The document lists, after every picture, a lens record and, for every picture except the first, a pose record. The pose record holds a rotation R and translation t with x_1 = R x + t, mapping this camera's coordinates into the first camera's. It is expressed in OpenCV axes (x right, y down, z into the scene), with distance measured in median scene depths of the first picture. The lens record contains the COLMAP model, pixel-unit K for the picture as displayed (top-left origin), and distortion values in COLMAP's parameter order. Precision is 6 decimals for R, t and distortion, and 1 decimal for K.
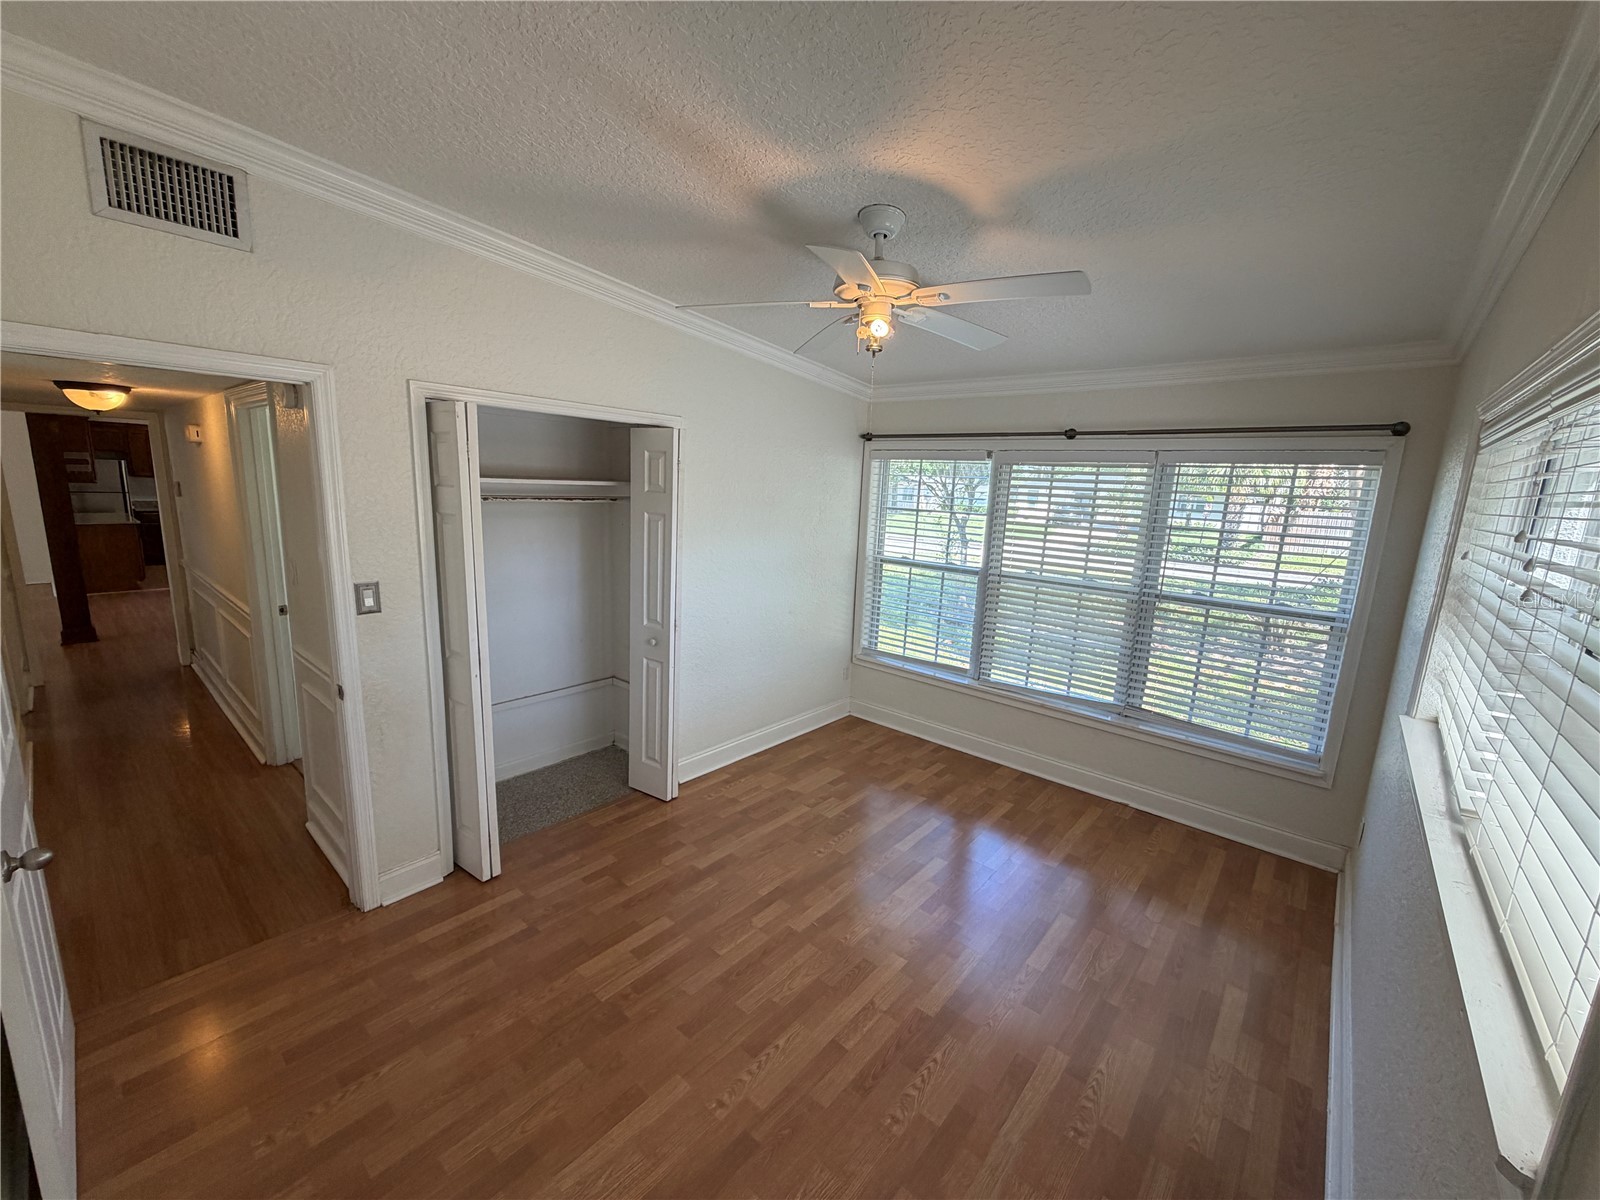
lens RADIAL K [[634.1, 0, 800.0], [0, 634.1, 600.0], [0, 0, 1]] dist [0.002357, 0.000099]
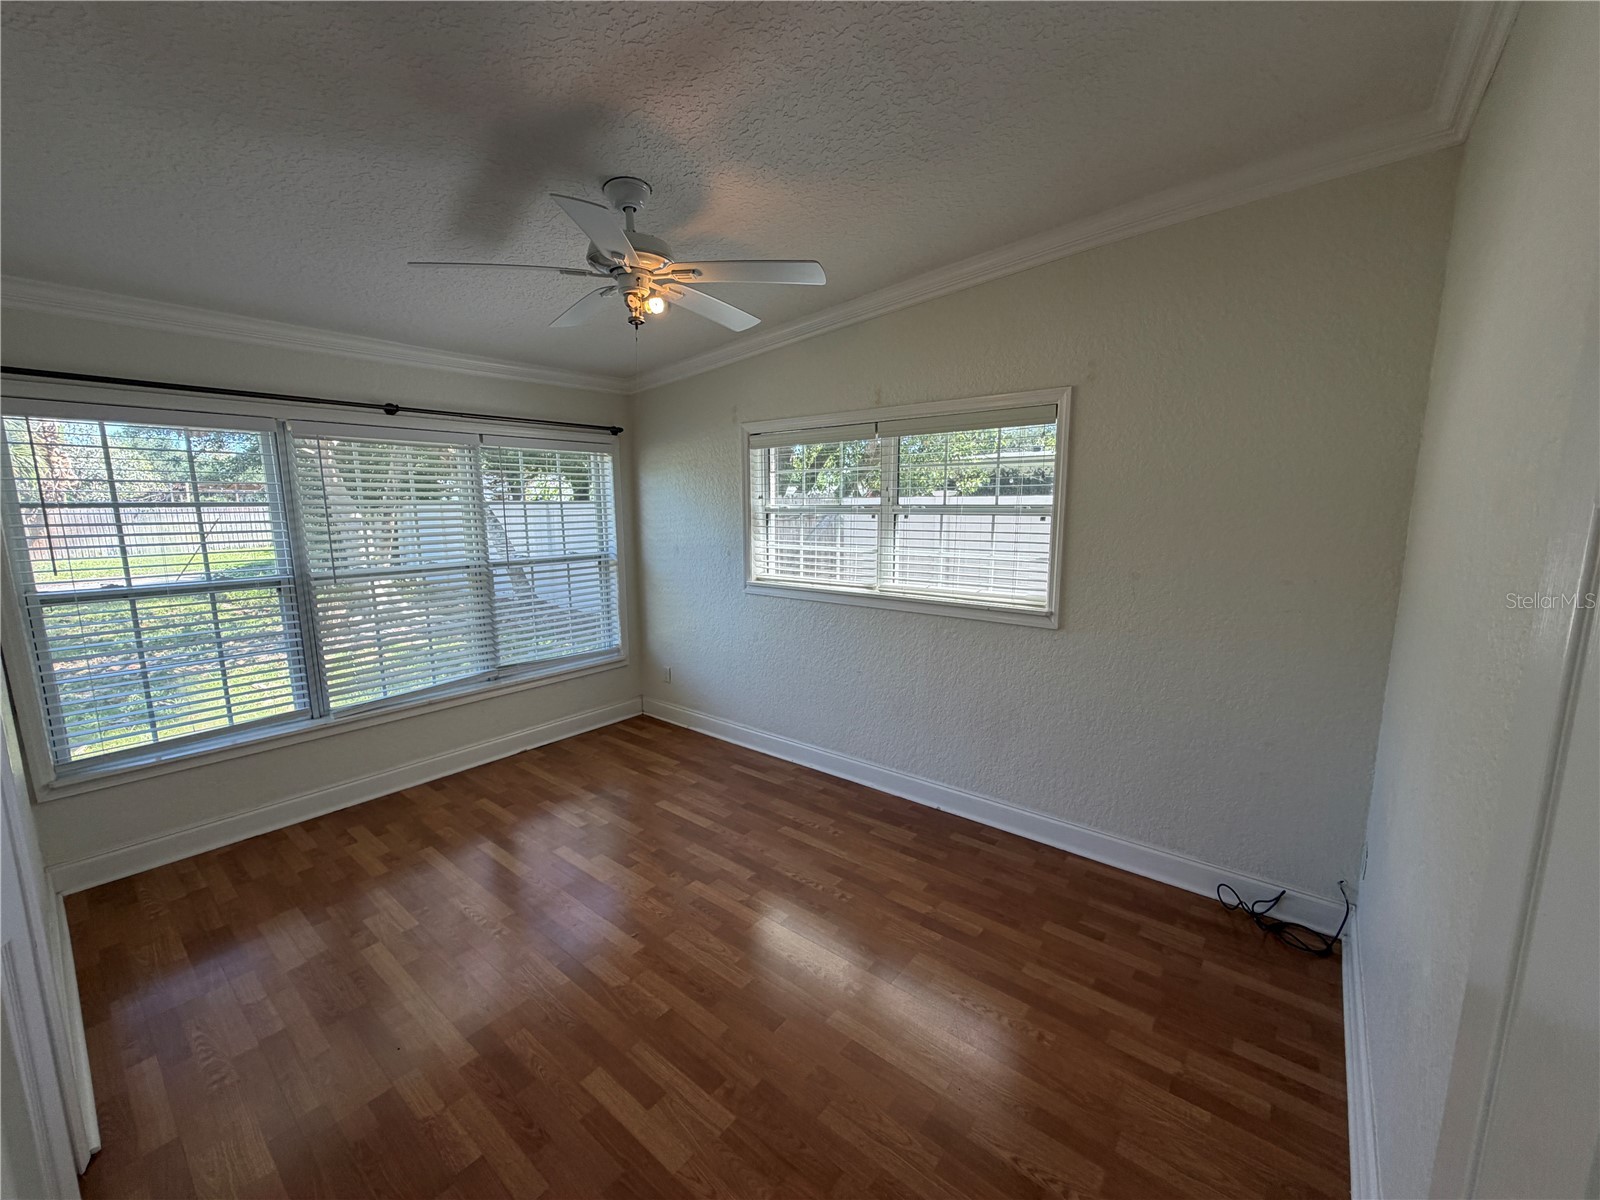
lens RADIAL K [[634.1, 0, 800.0], [0, 634.1, 600.0], [0, 0, 1]] dist [0.002357, 0.000099]
pose [[-0.021398, -0.196156, 0.980339, -0.535518], [0.183706, 0.963097, 0.196716, -0.065150], [-0.982748, 0.184304, 0.015427, 0.446724]]
